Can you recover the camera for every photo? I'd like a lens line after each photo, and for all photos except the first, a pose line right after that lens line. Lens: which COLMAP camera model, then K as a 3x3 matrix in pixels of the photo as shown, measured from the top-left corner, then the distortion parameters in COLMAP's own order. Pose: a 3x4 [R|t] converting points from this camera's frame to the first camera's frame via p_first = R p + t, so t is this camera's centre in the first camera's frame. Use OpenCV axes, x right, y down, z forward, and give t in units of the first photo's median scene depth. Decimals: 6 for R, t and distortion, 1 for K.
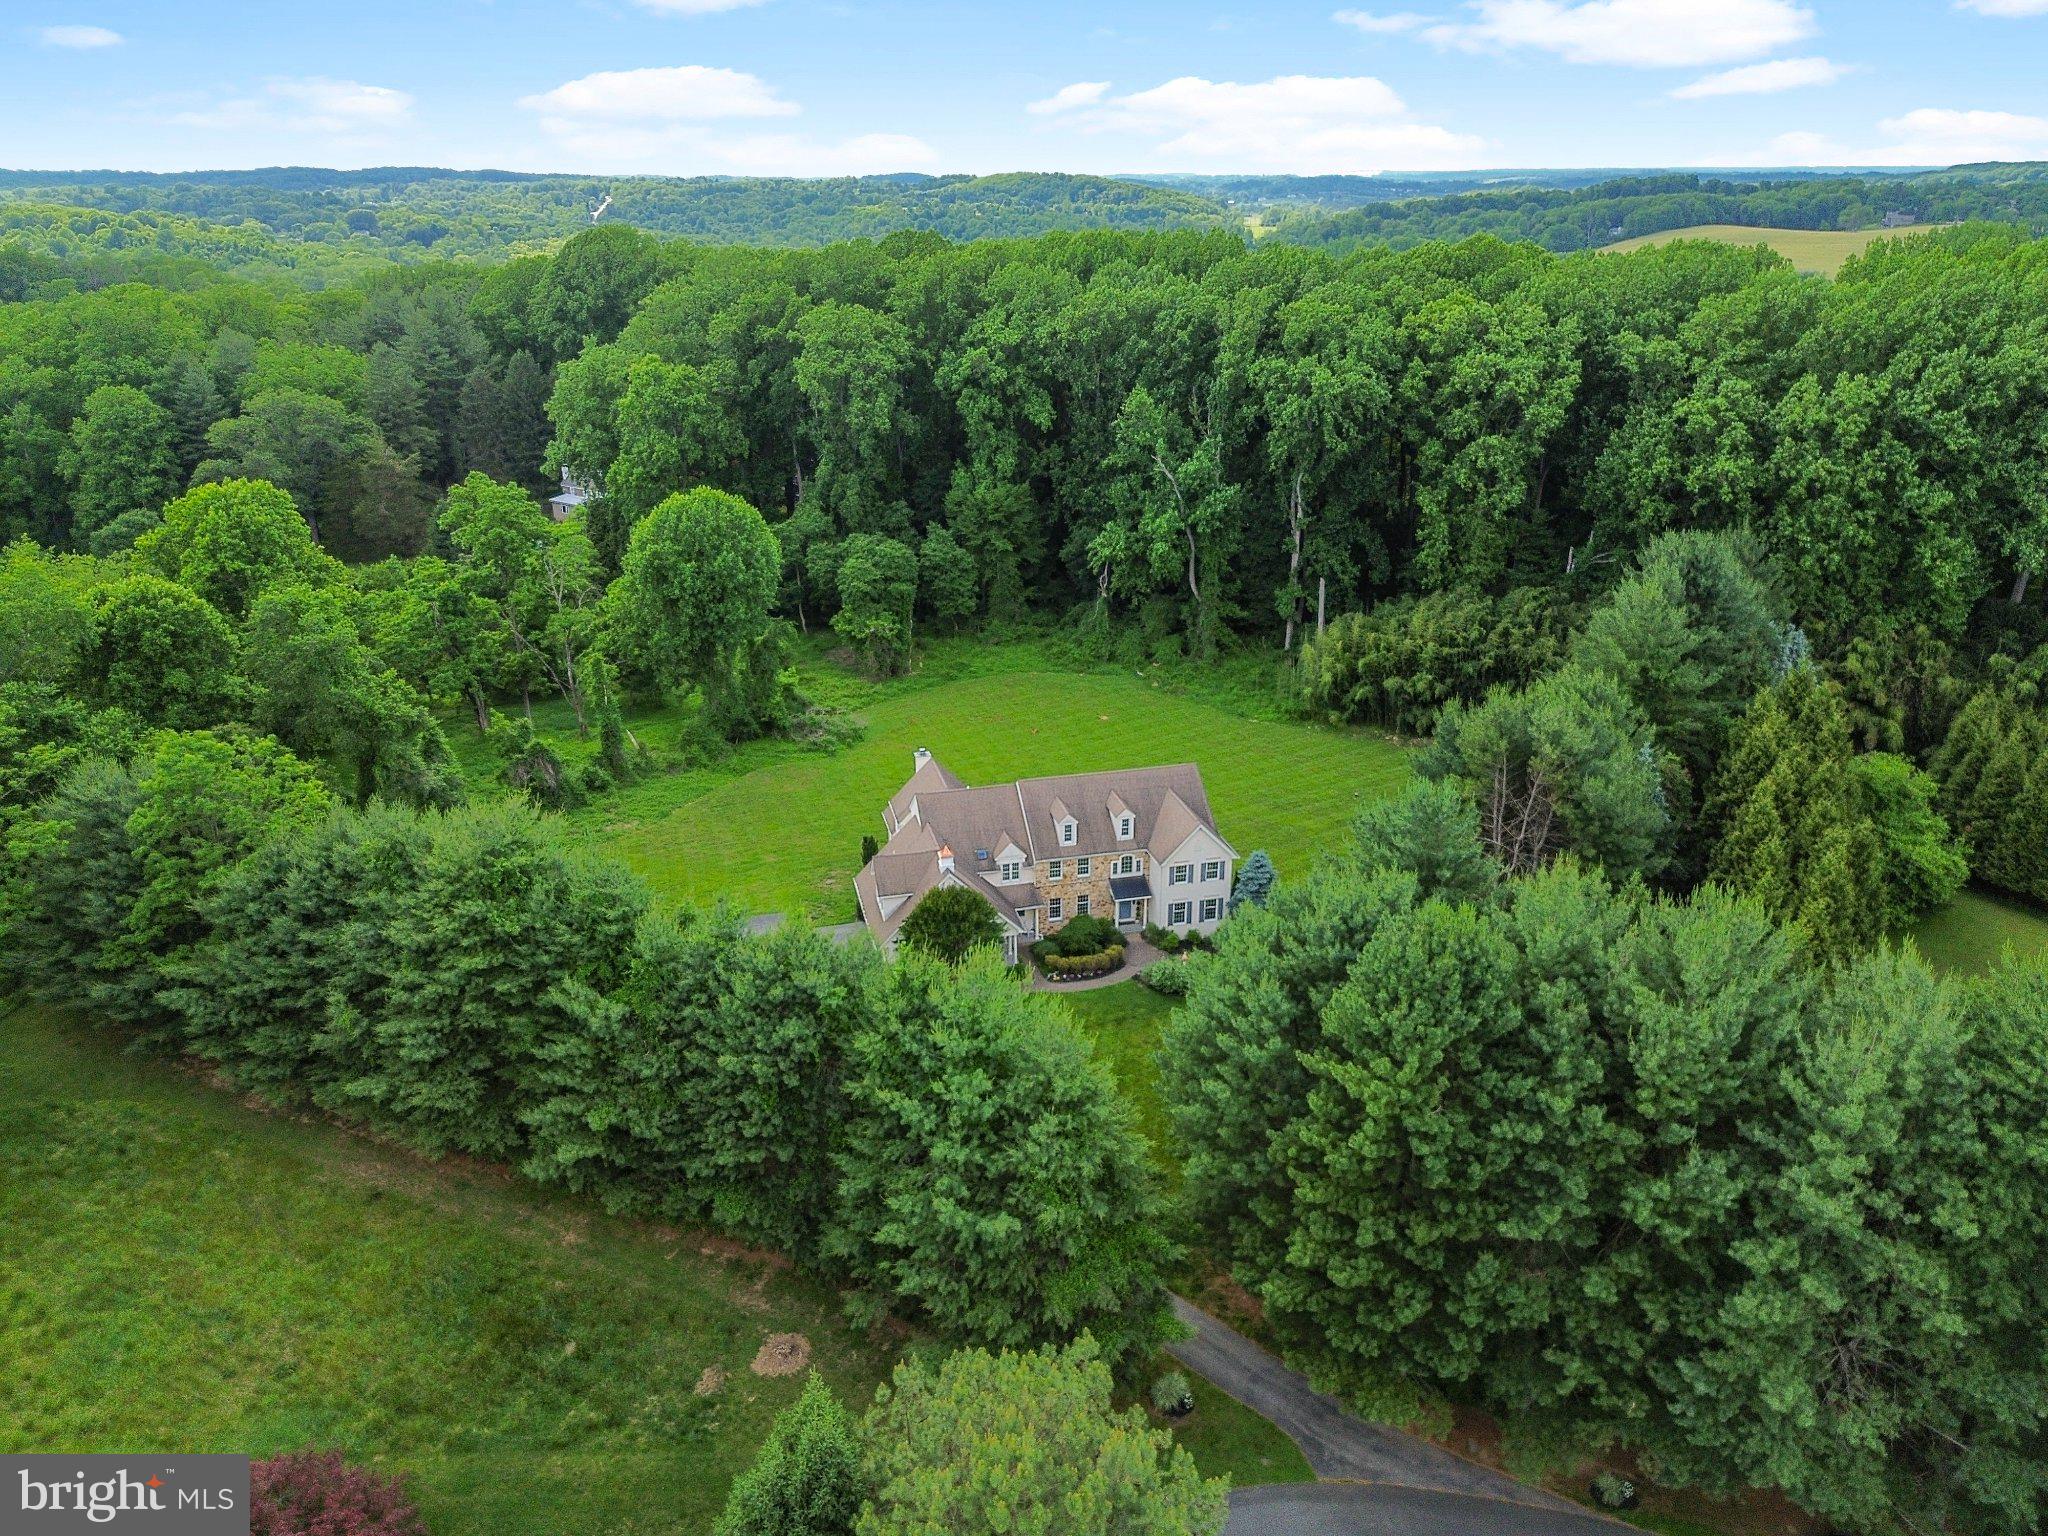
lens RADIAL K [[1453.0, 0, 1029.1], [0, 1453.0, 786.9], [0, 0, 1]] dist [0.022882, -0.009336]
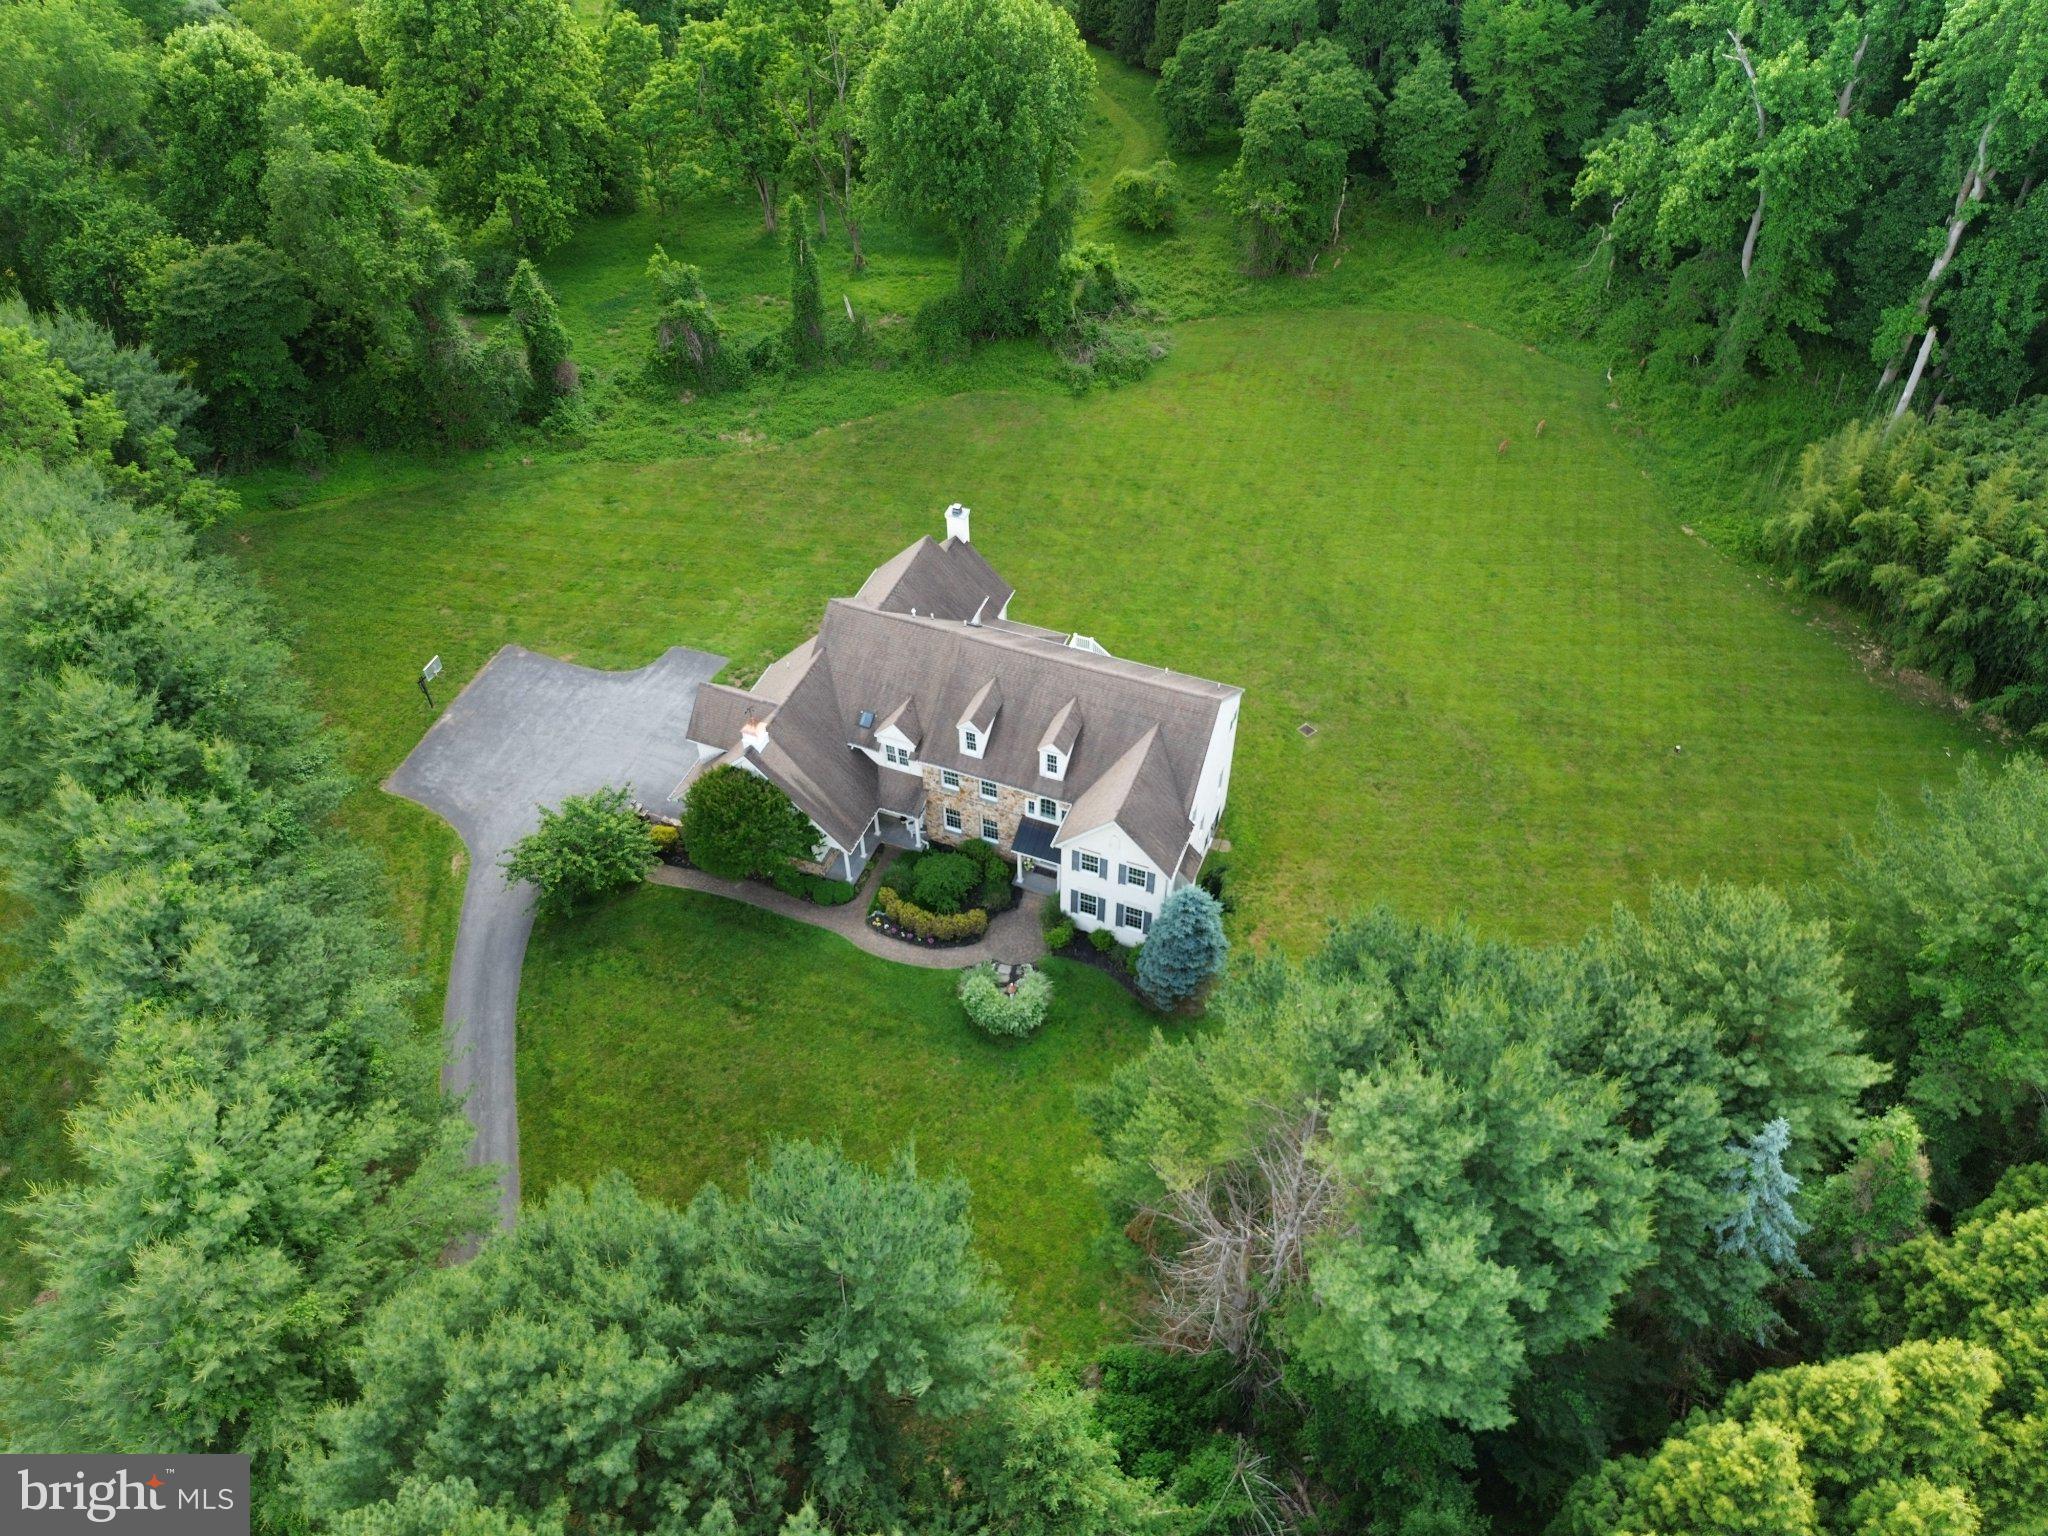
lens RADIAL K [[1453.0, 0, 1022.8], [0, 1453.0, 785.2], [0, 0, 1]] dist [0.022882, -0.009336]
pose [[0.817899, 0.415251, -0.398255, 0.245138], [-0.214217, 0.862196, 0.459053, -0.201449], [0.533996, -0.290146, 0.794143, 0.340866]]
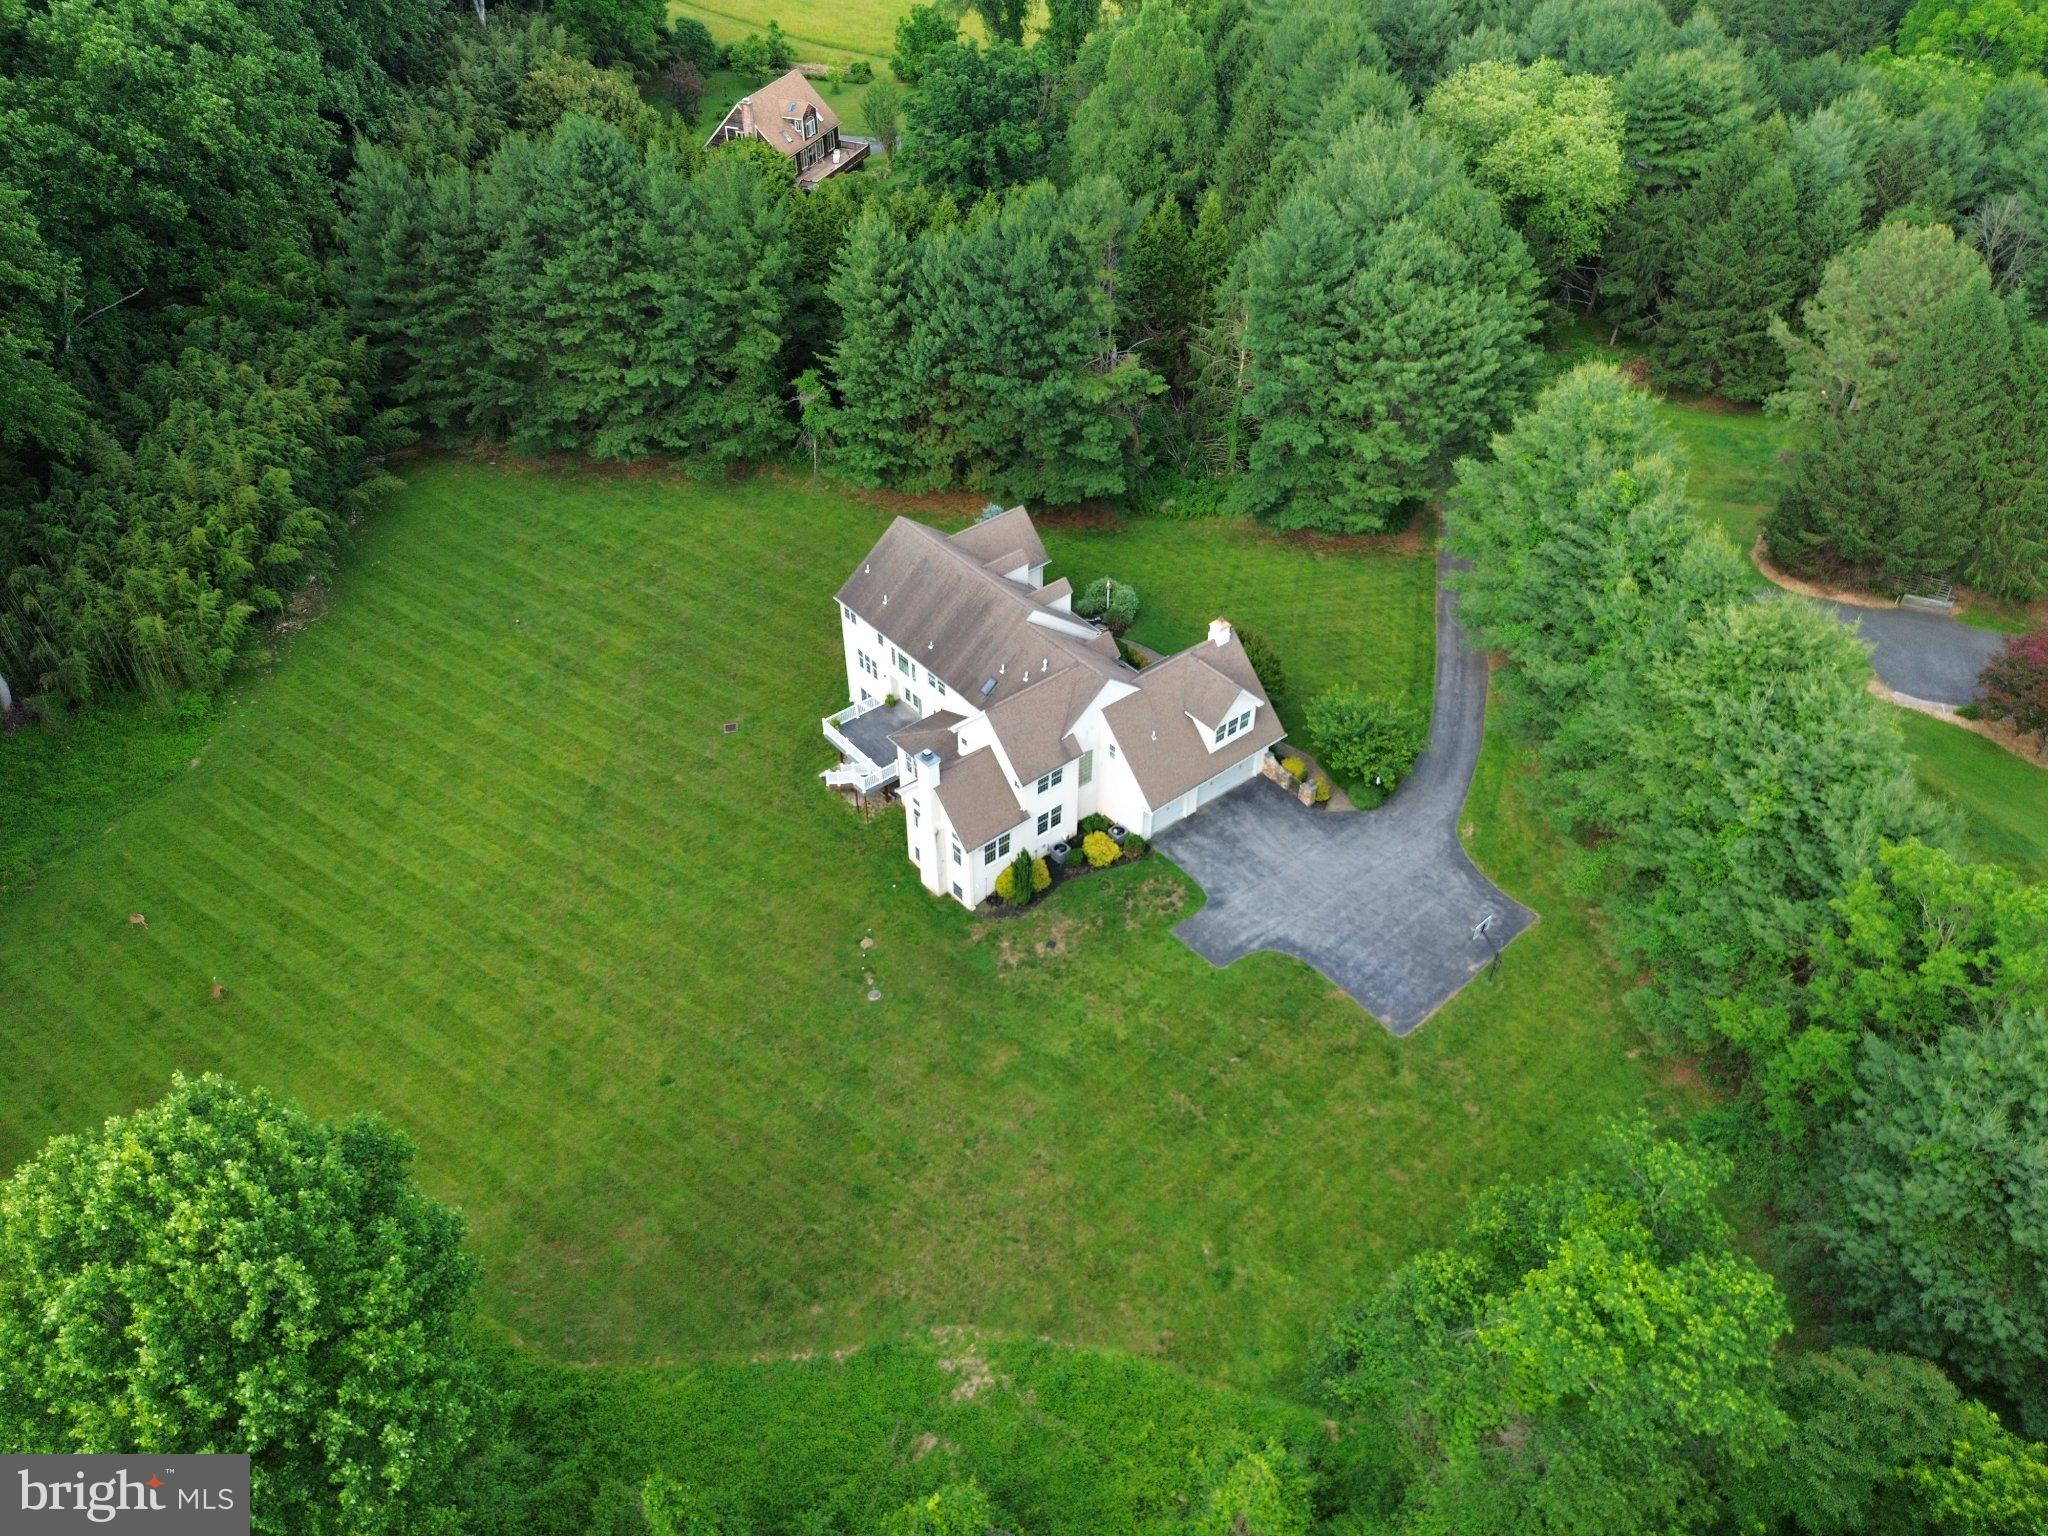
lens RADIAL K [[1453.0, 0, 1026.6], [0, 1453.0, 757.2], [0, 0, 1]] dist [0.022882, -0.009336]
pose [[-0.430996, -0.581107, 0.690331, -0.469108], [0.346660, 0.599696, 0.721243, -0.413746], [-0.833109, 0.550163, -0.057020, 0.832305]]
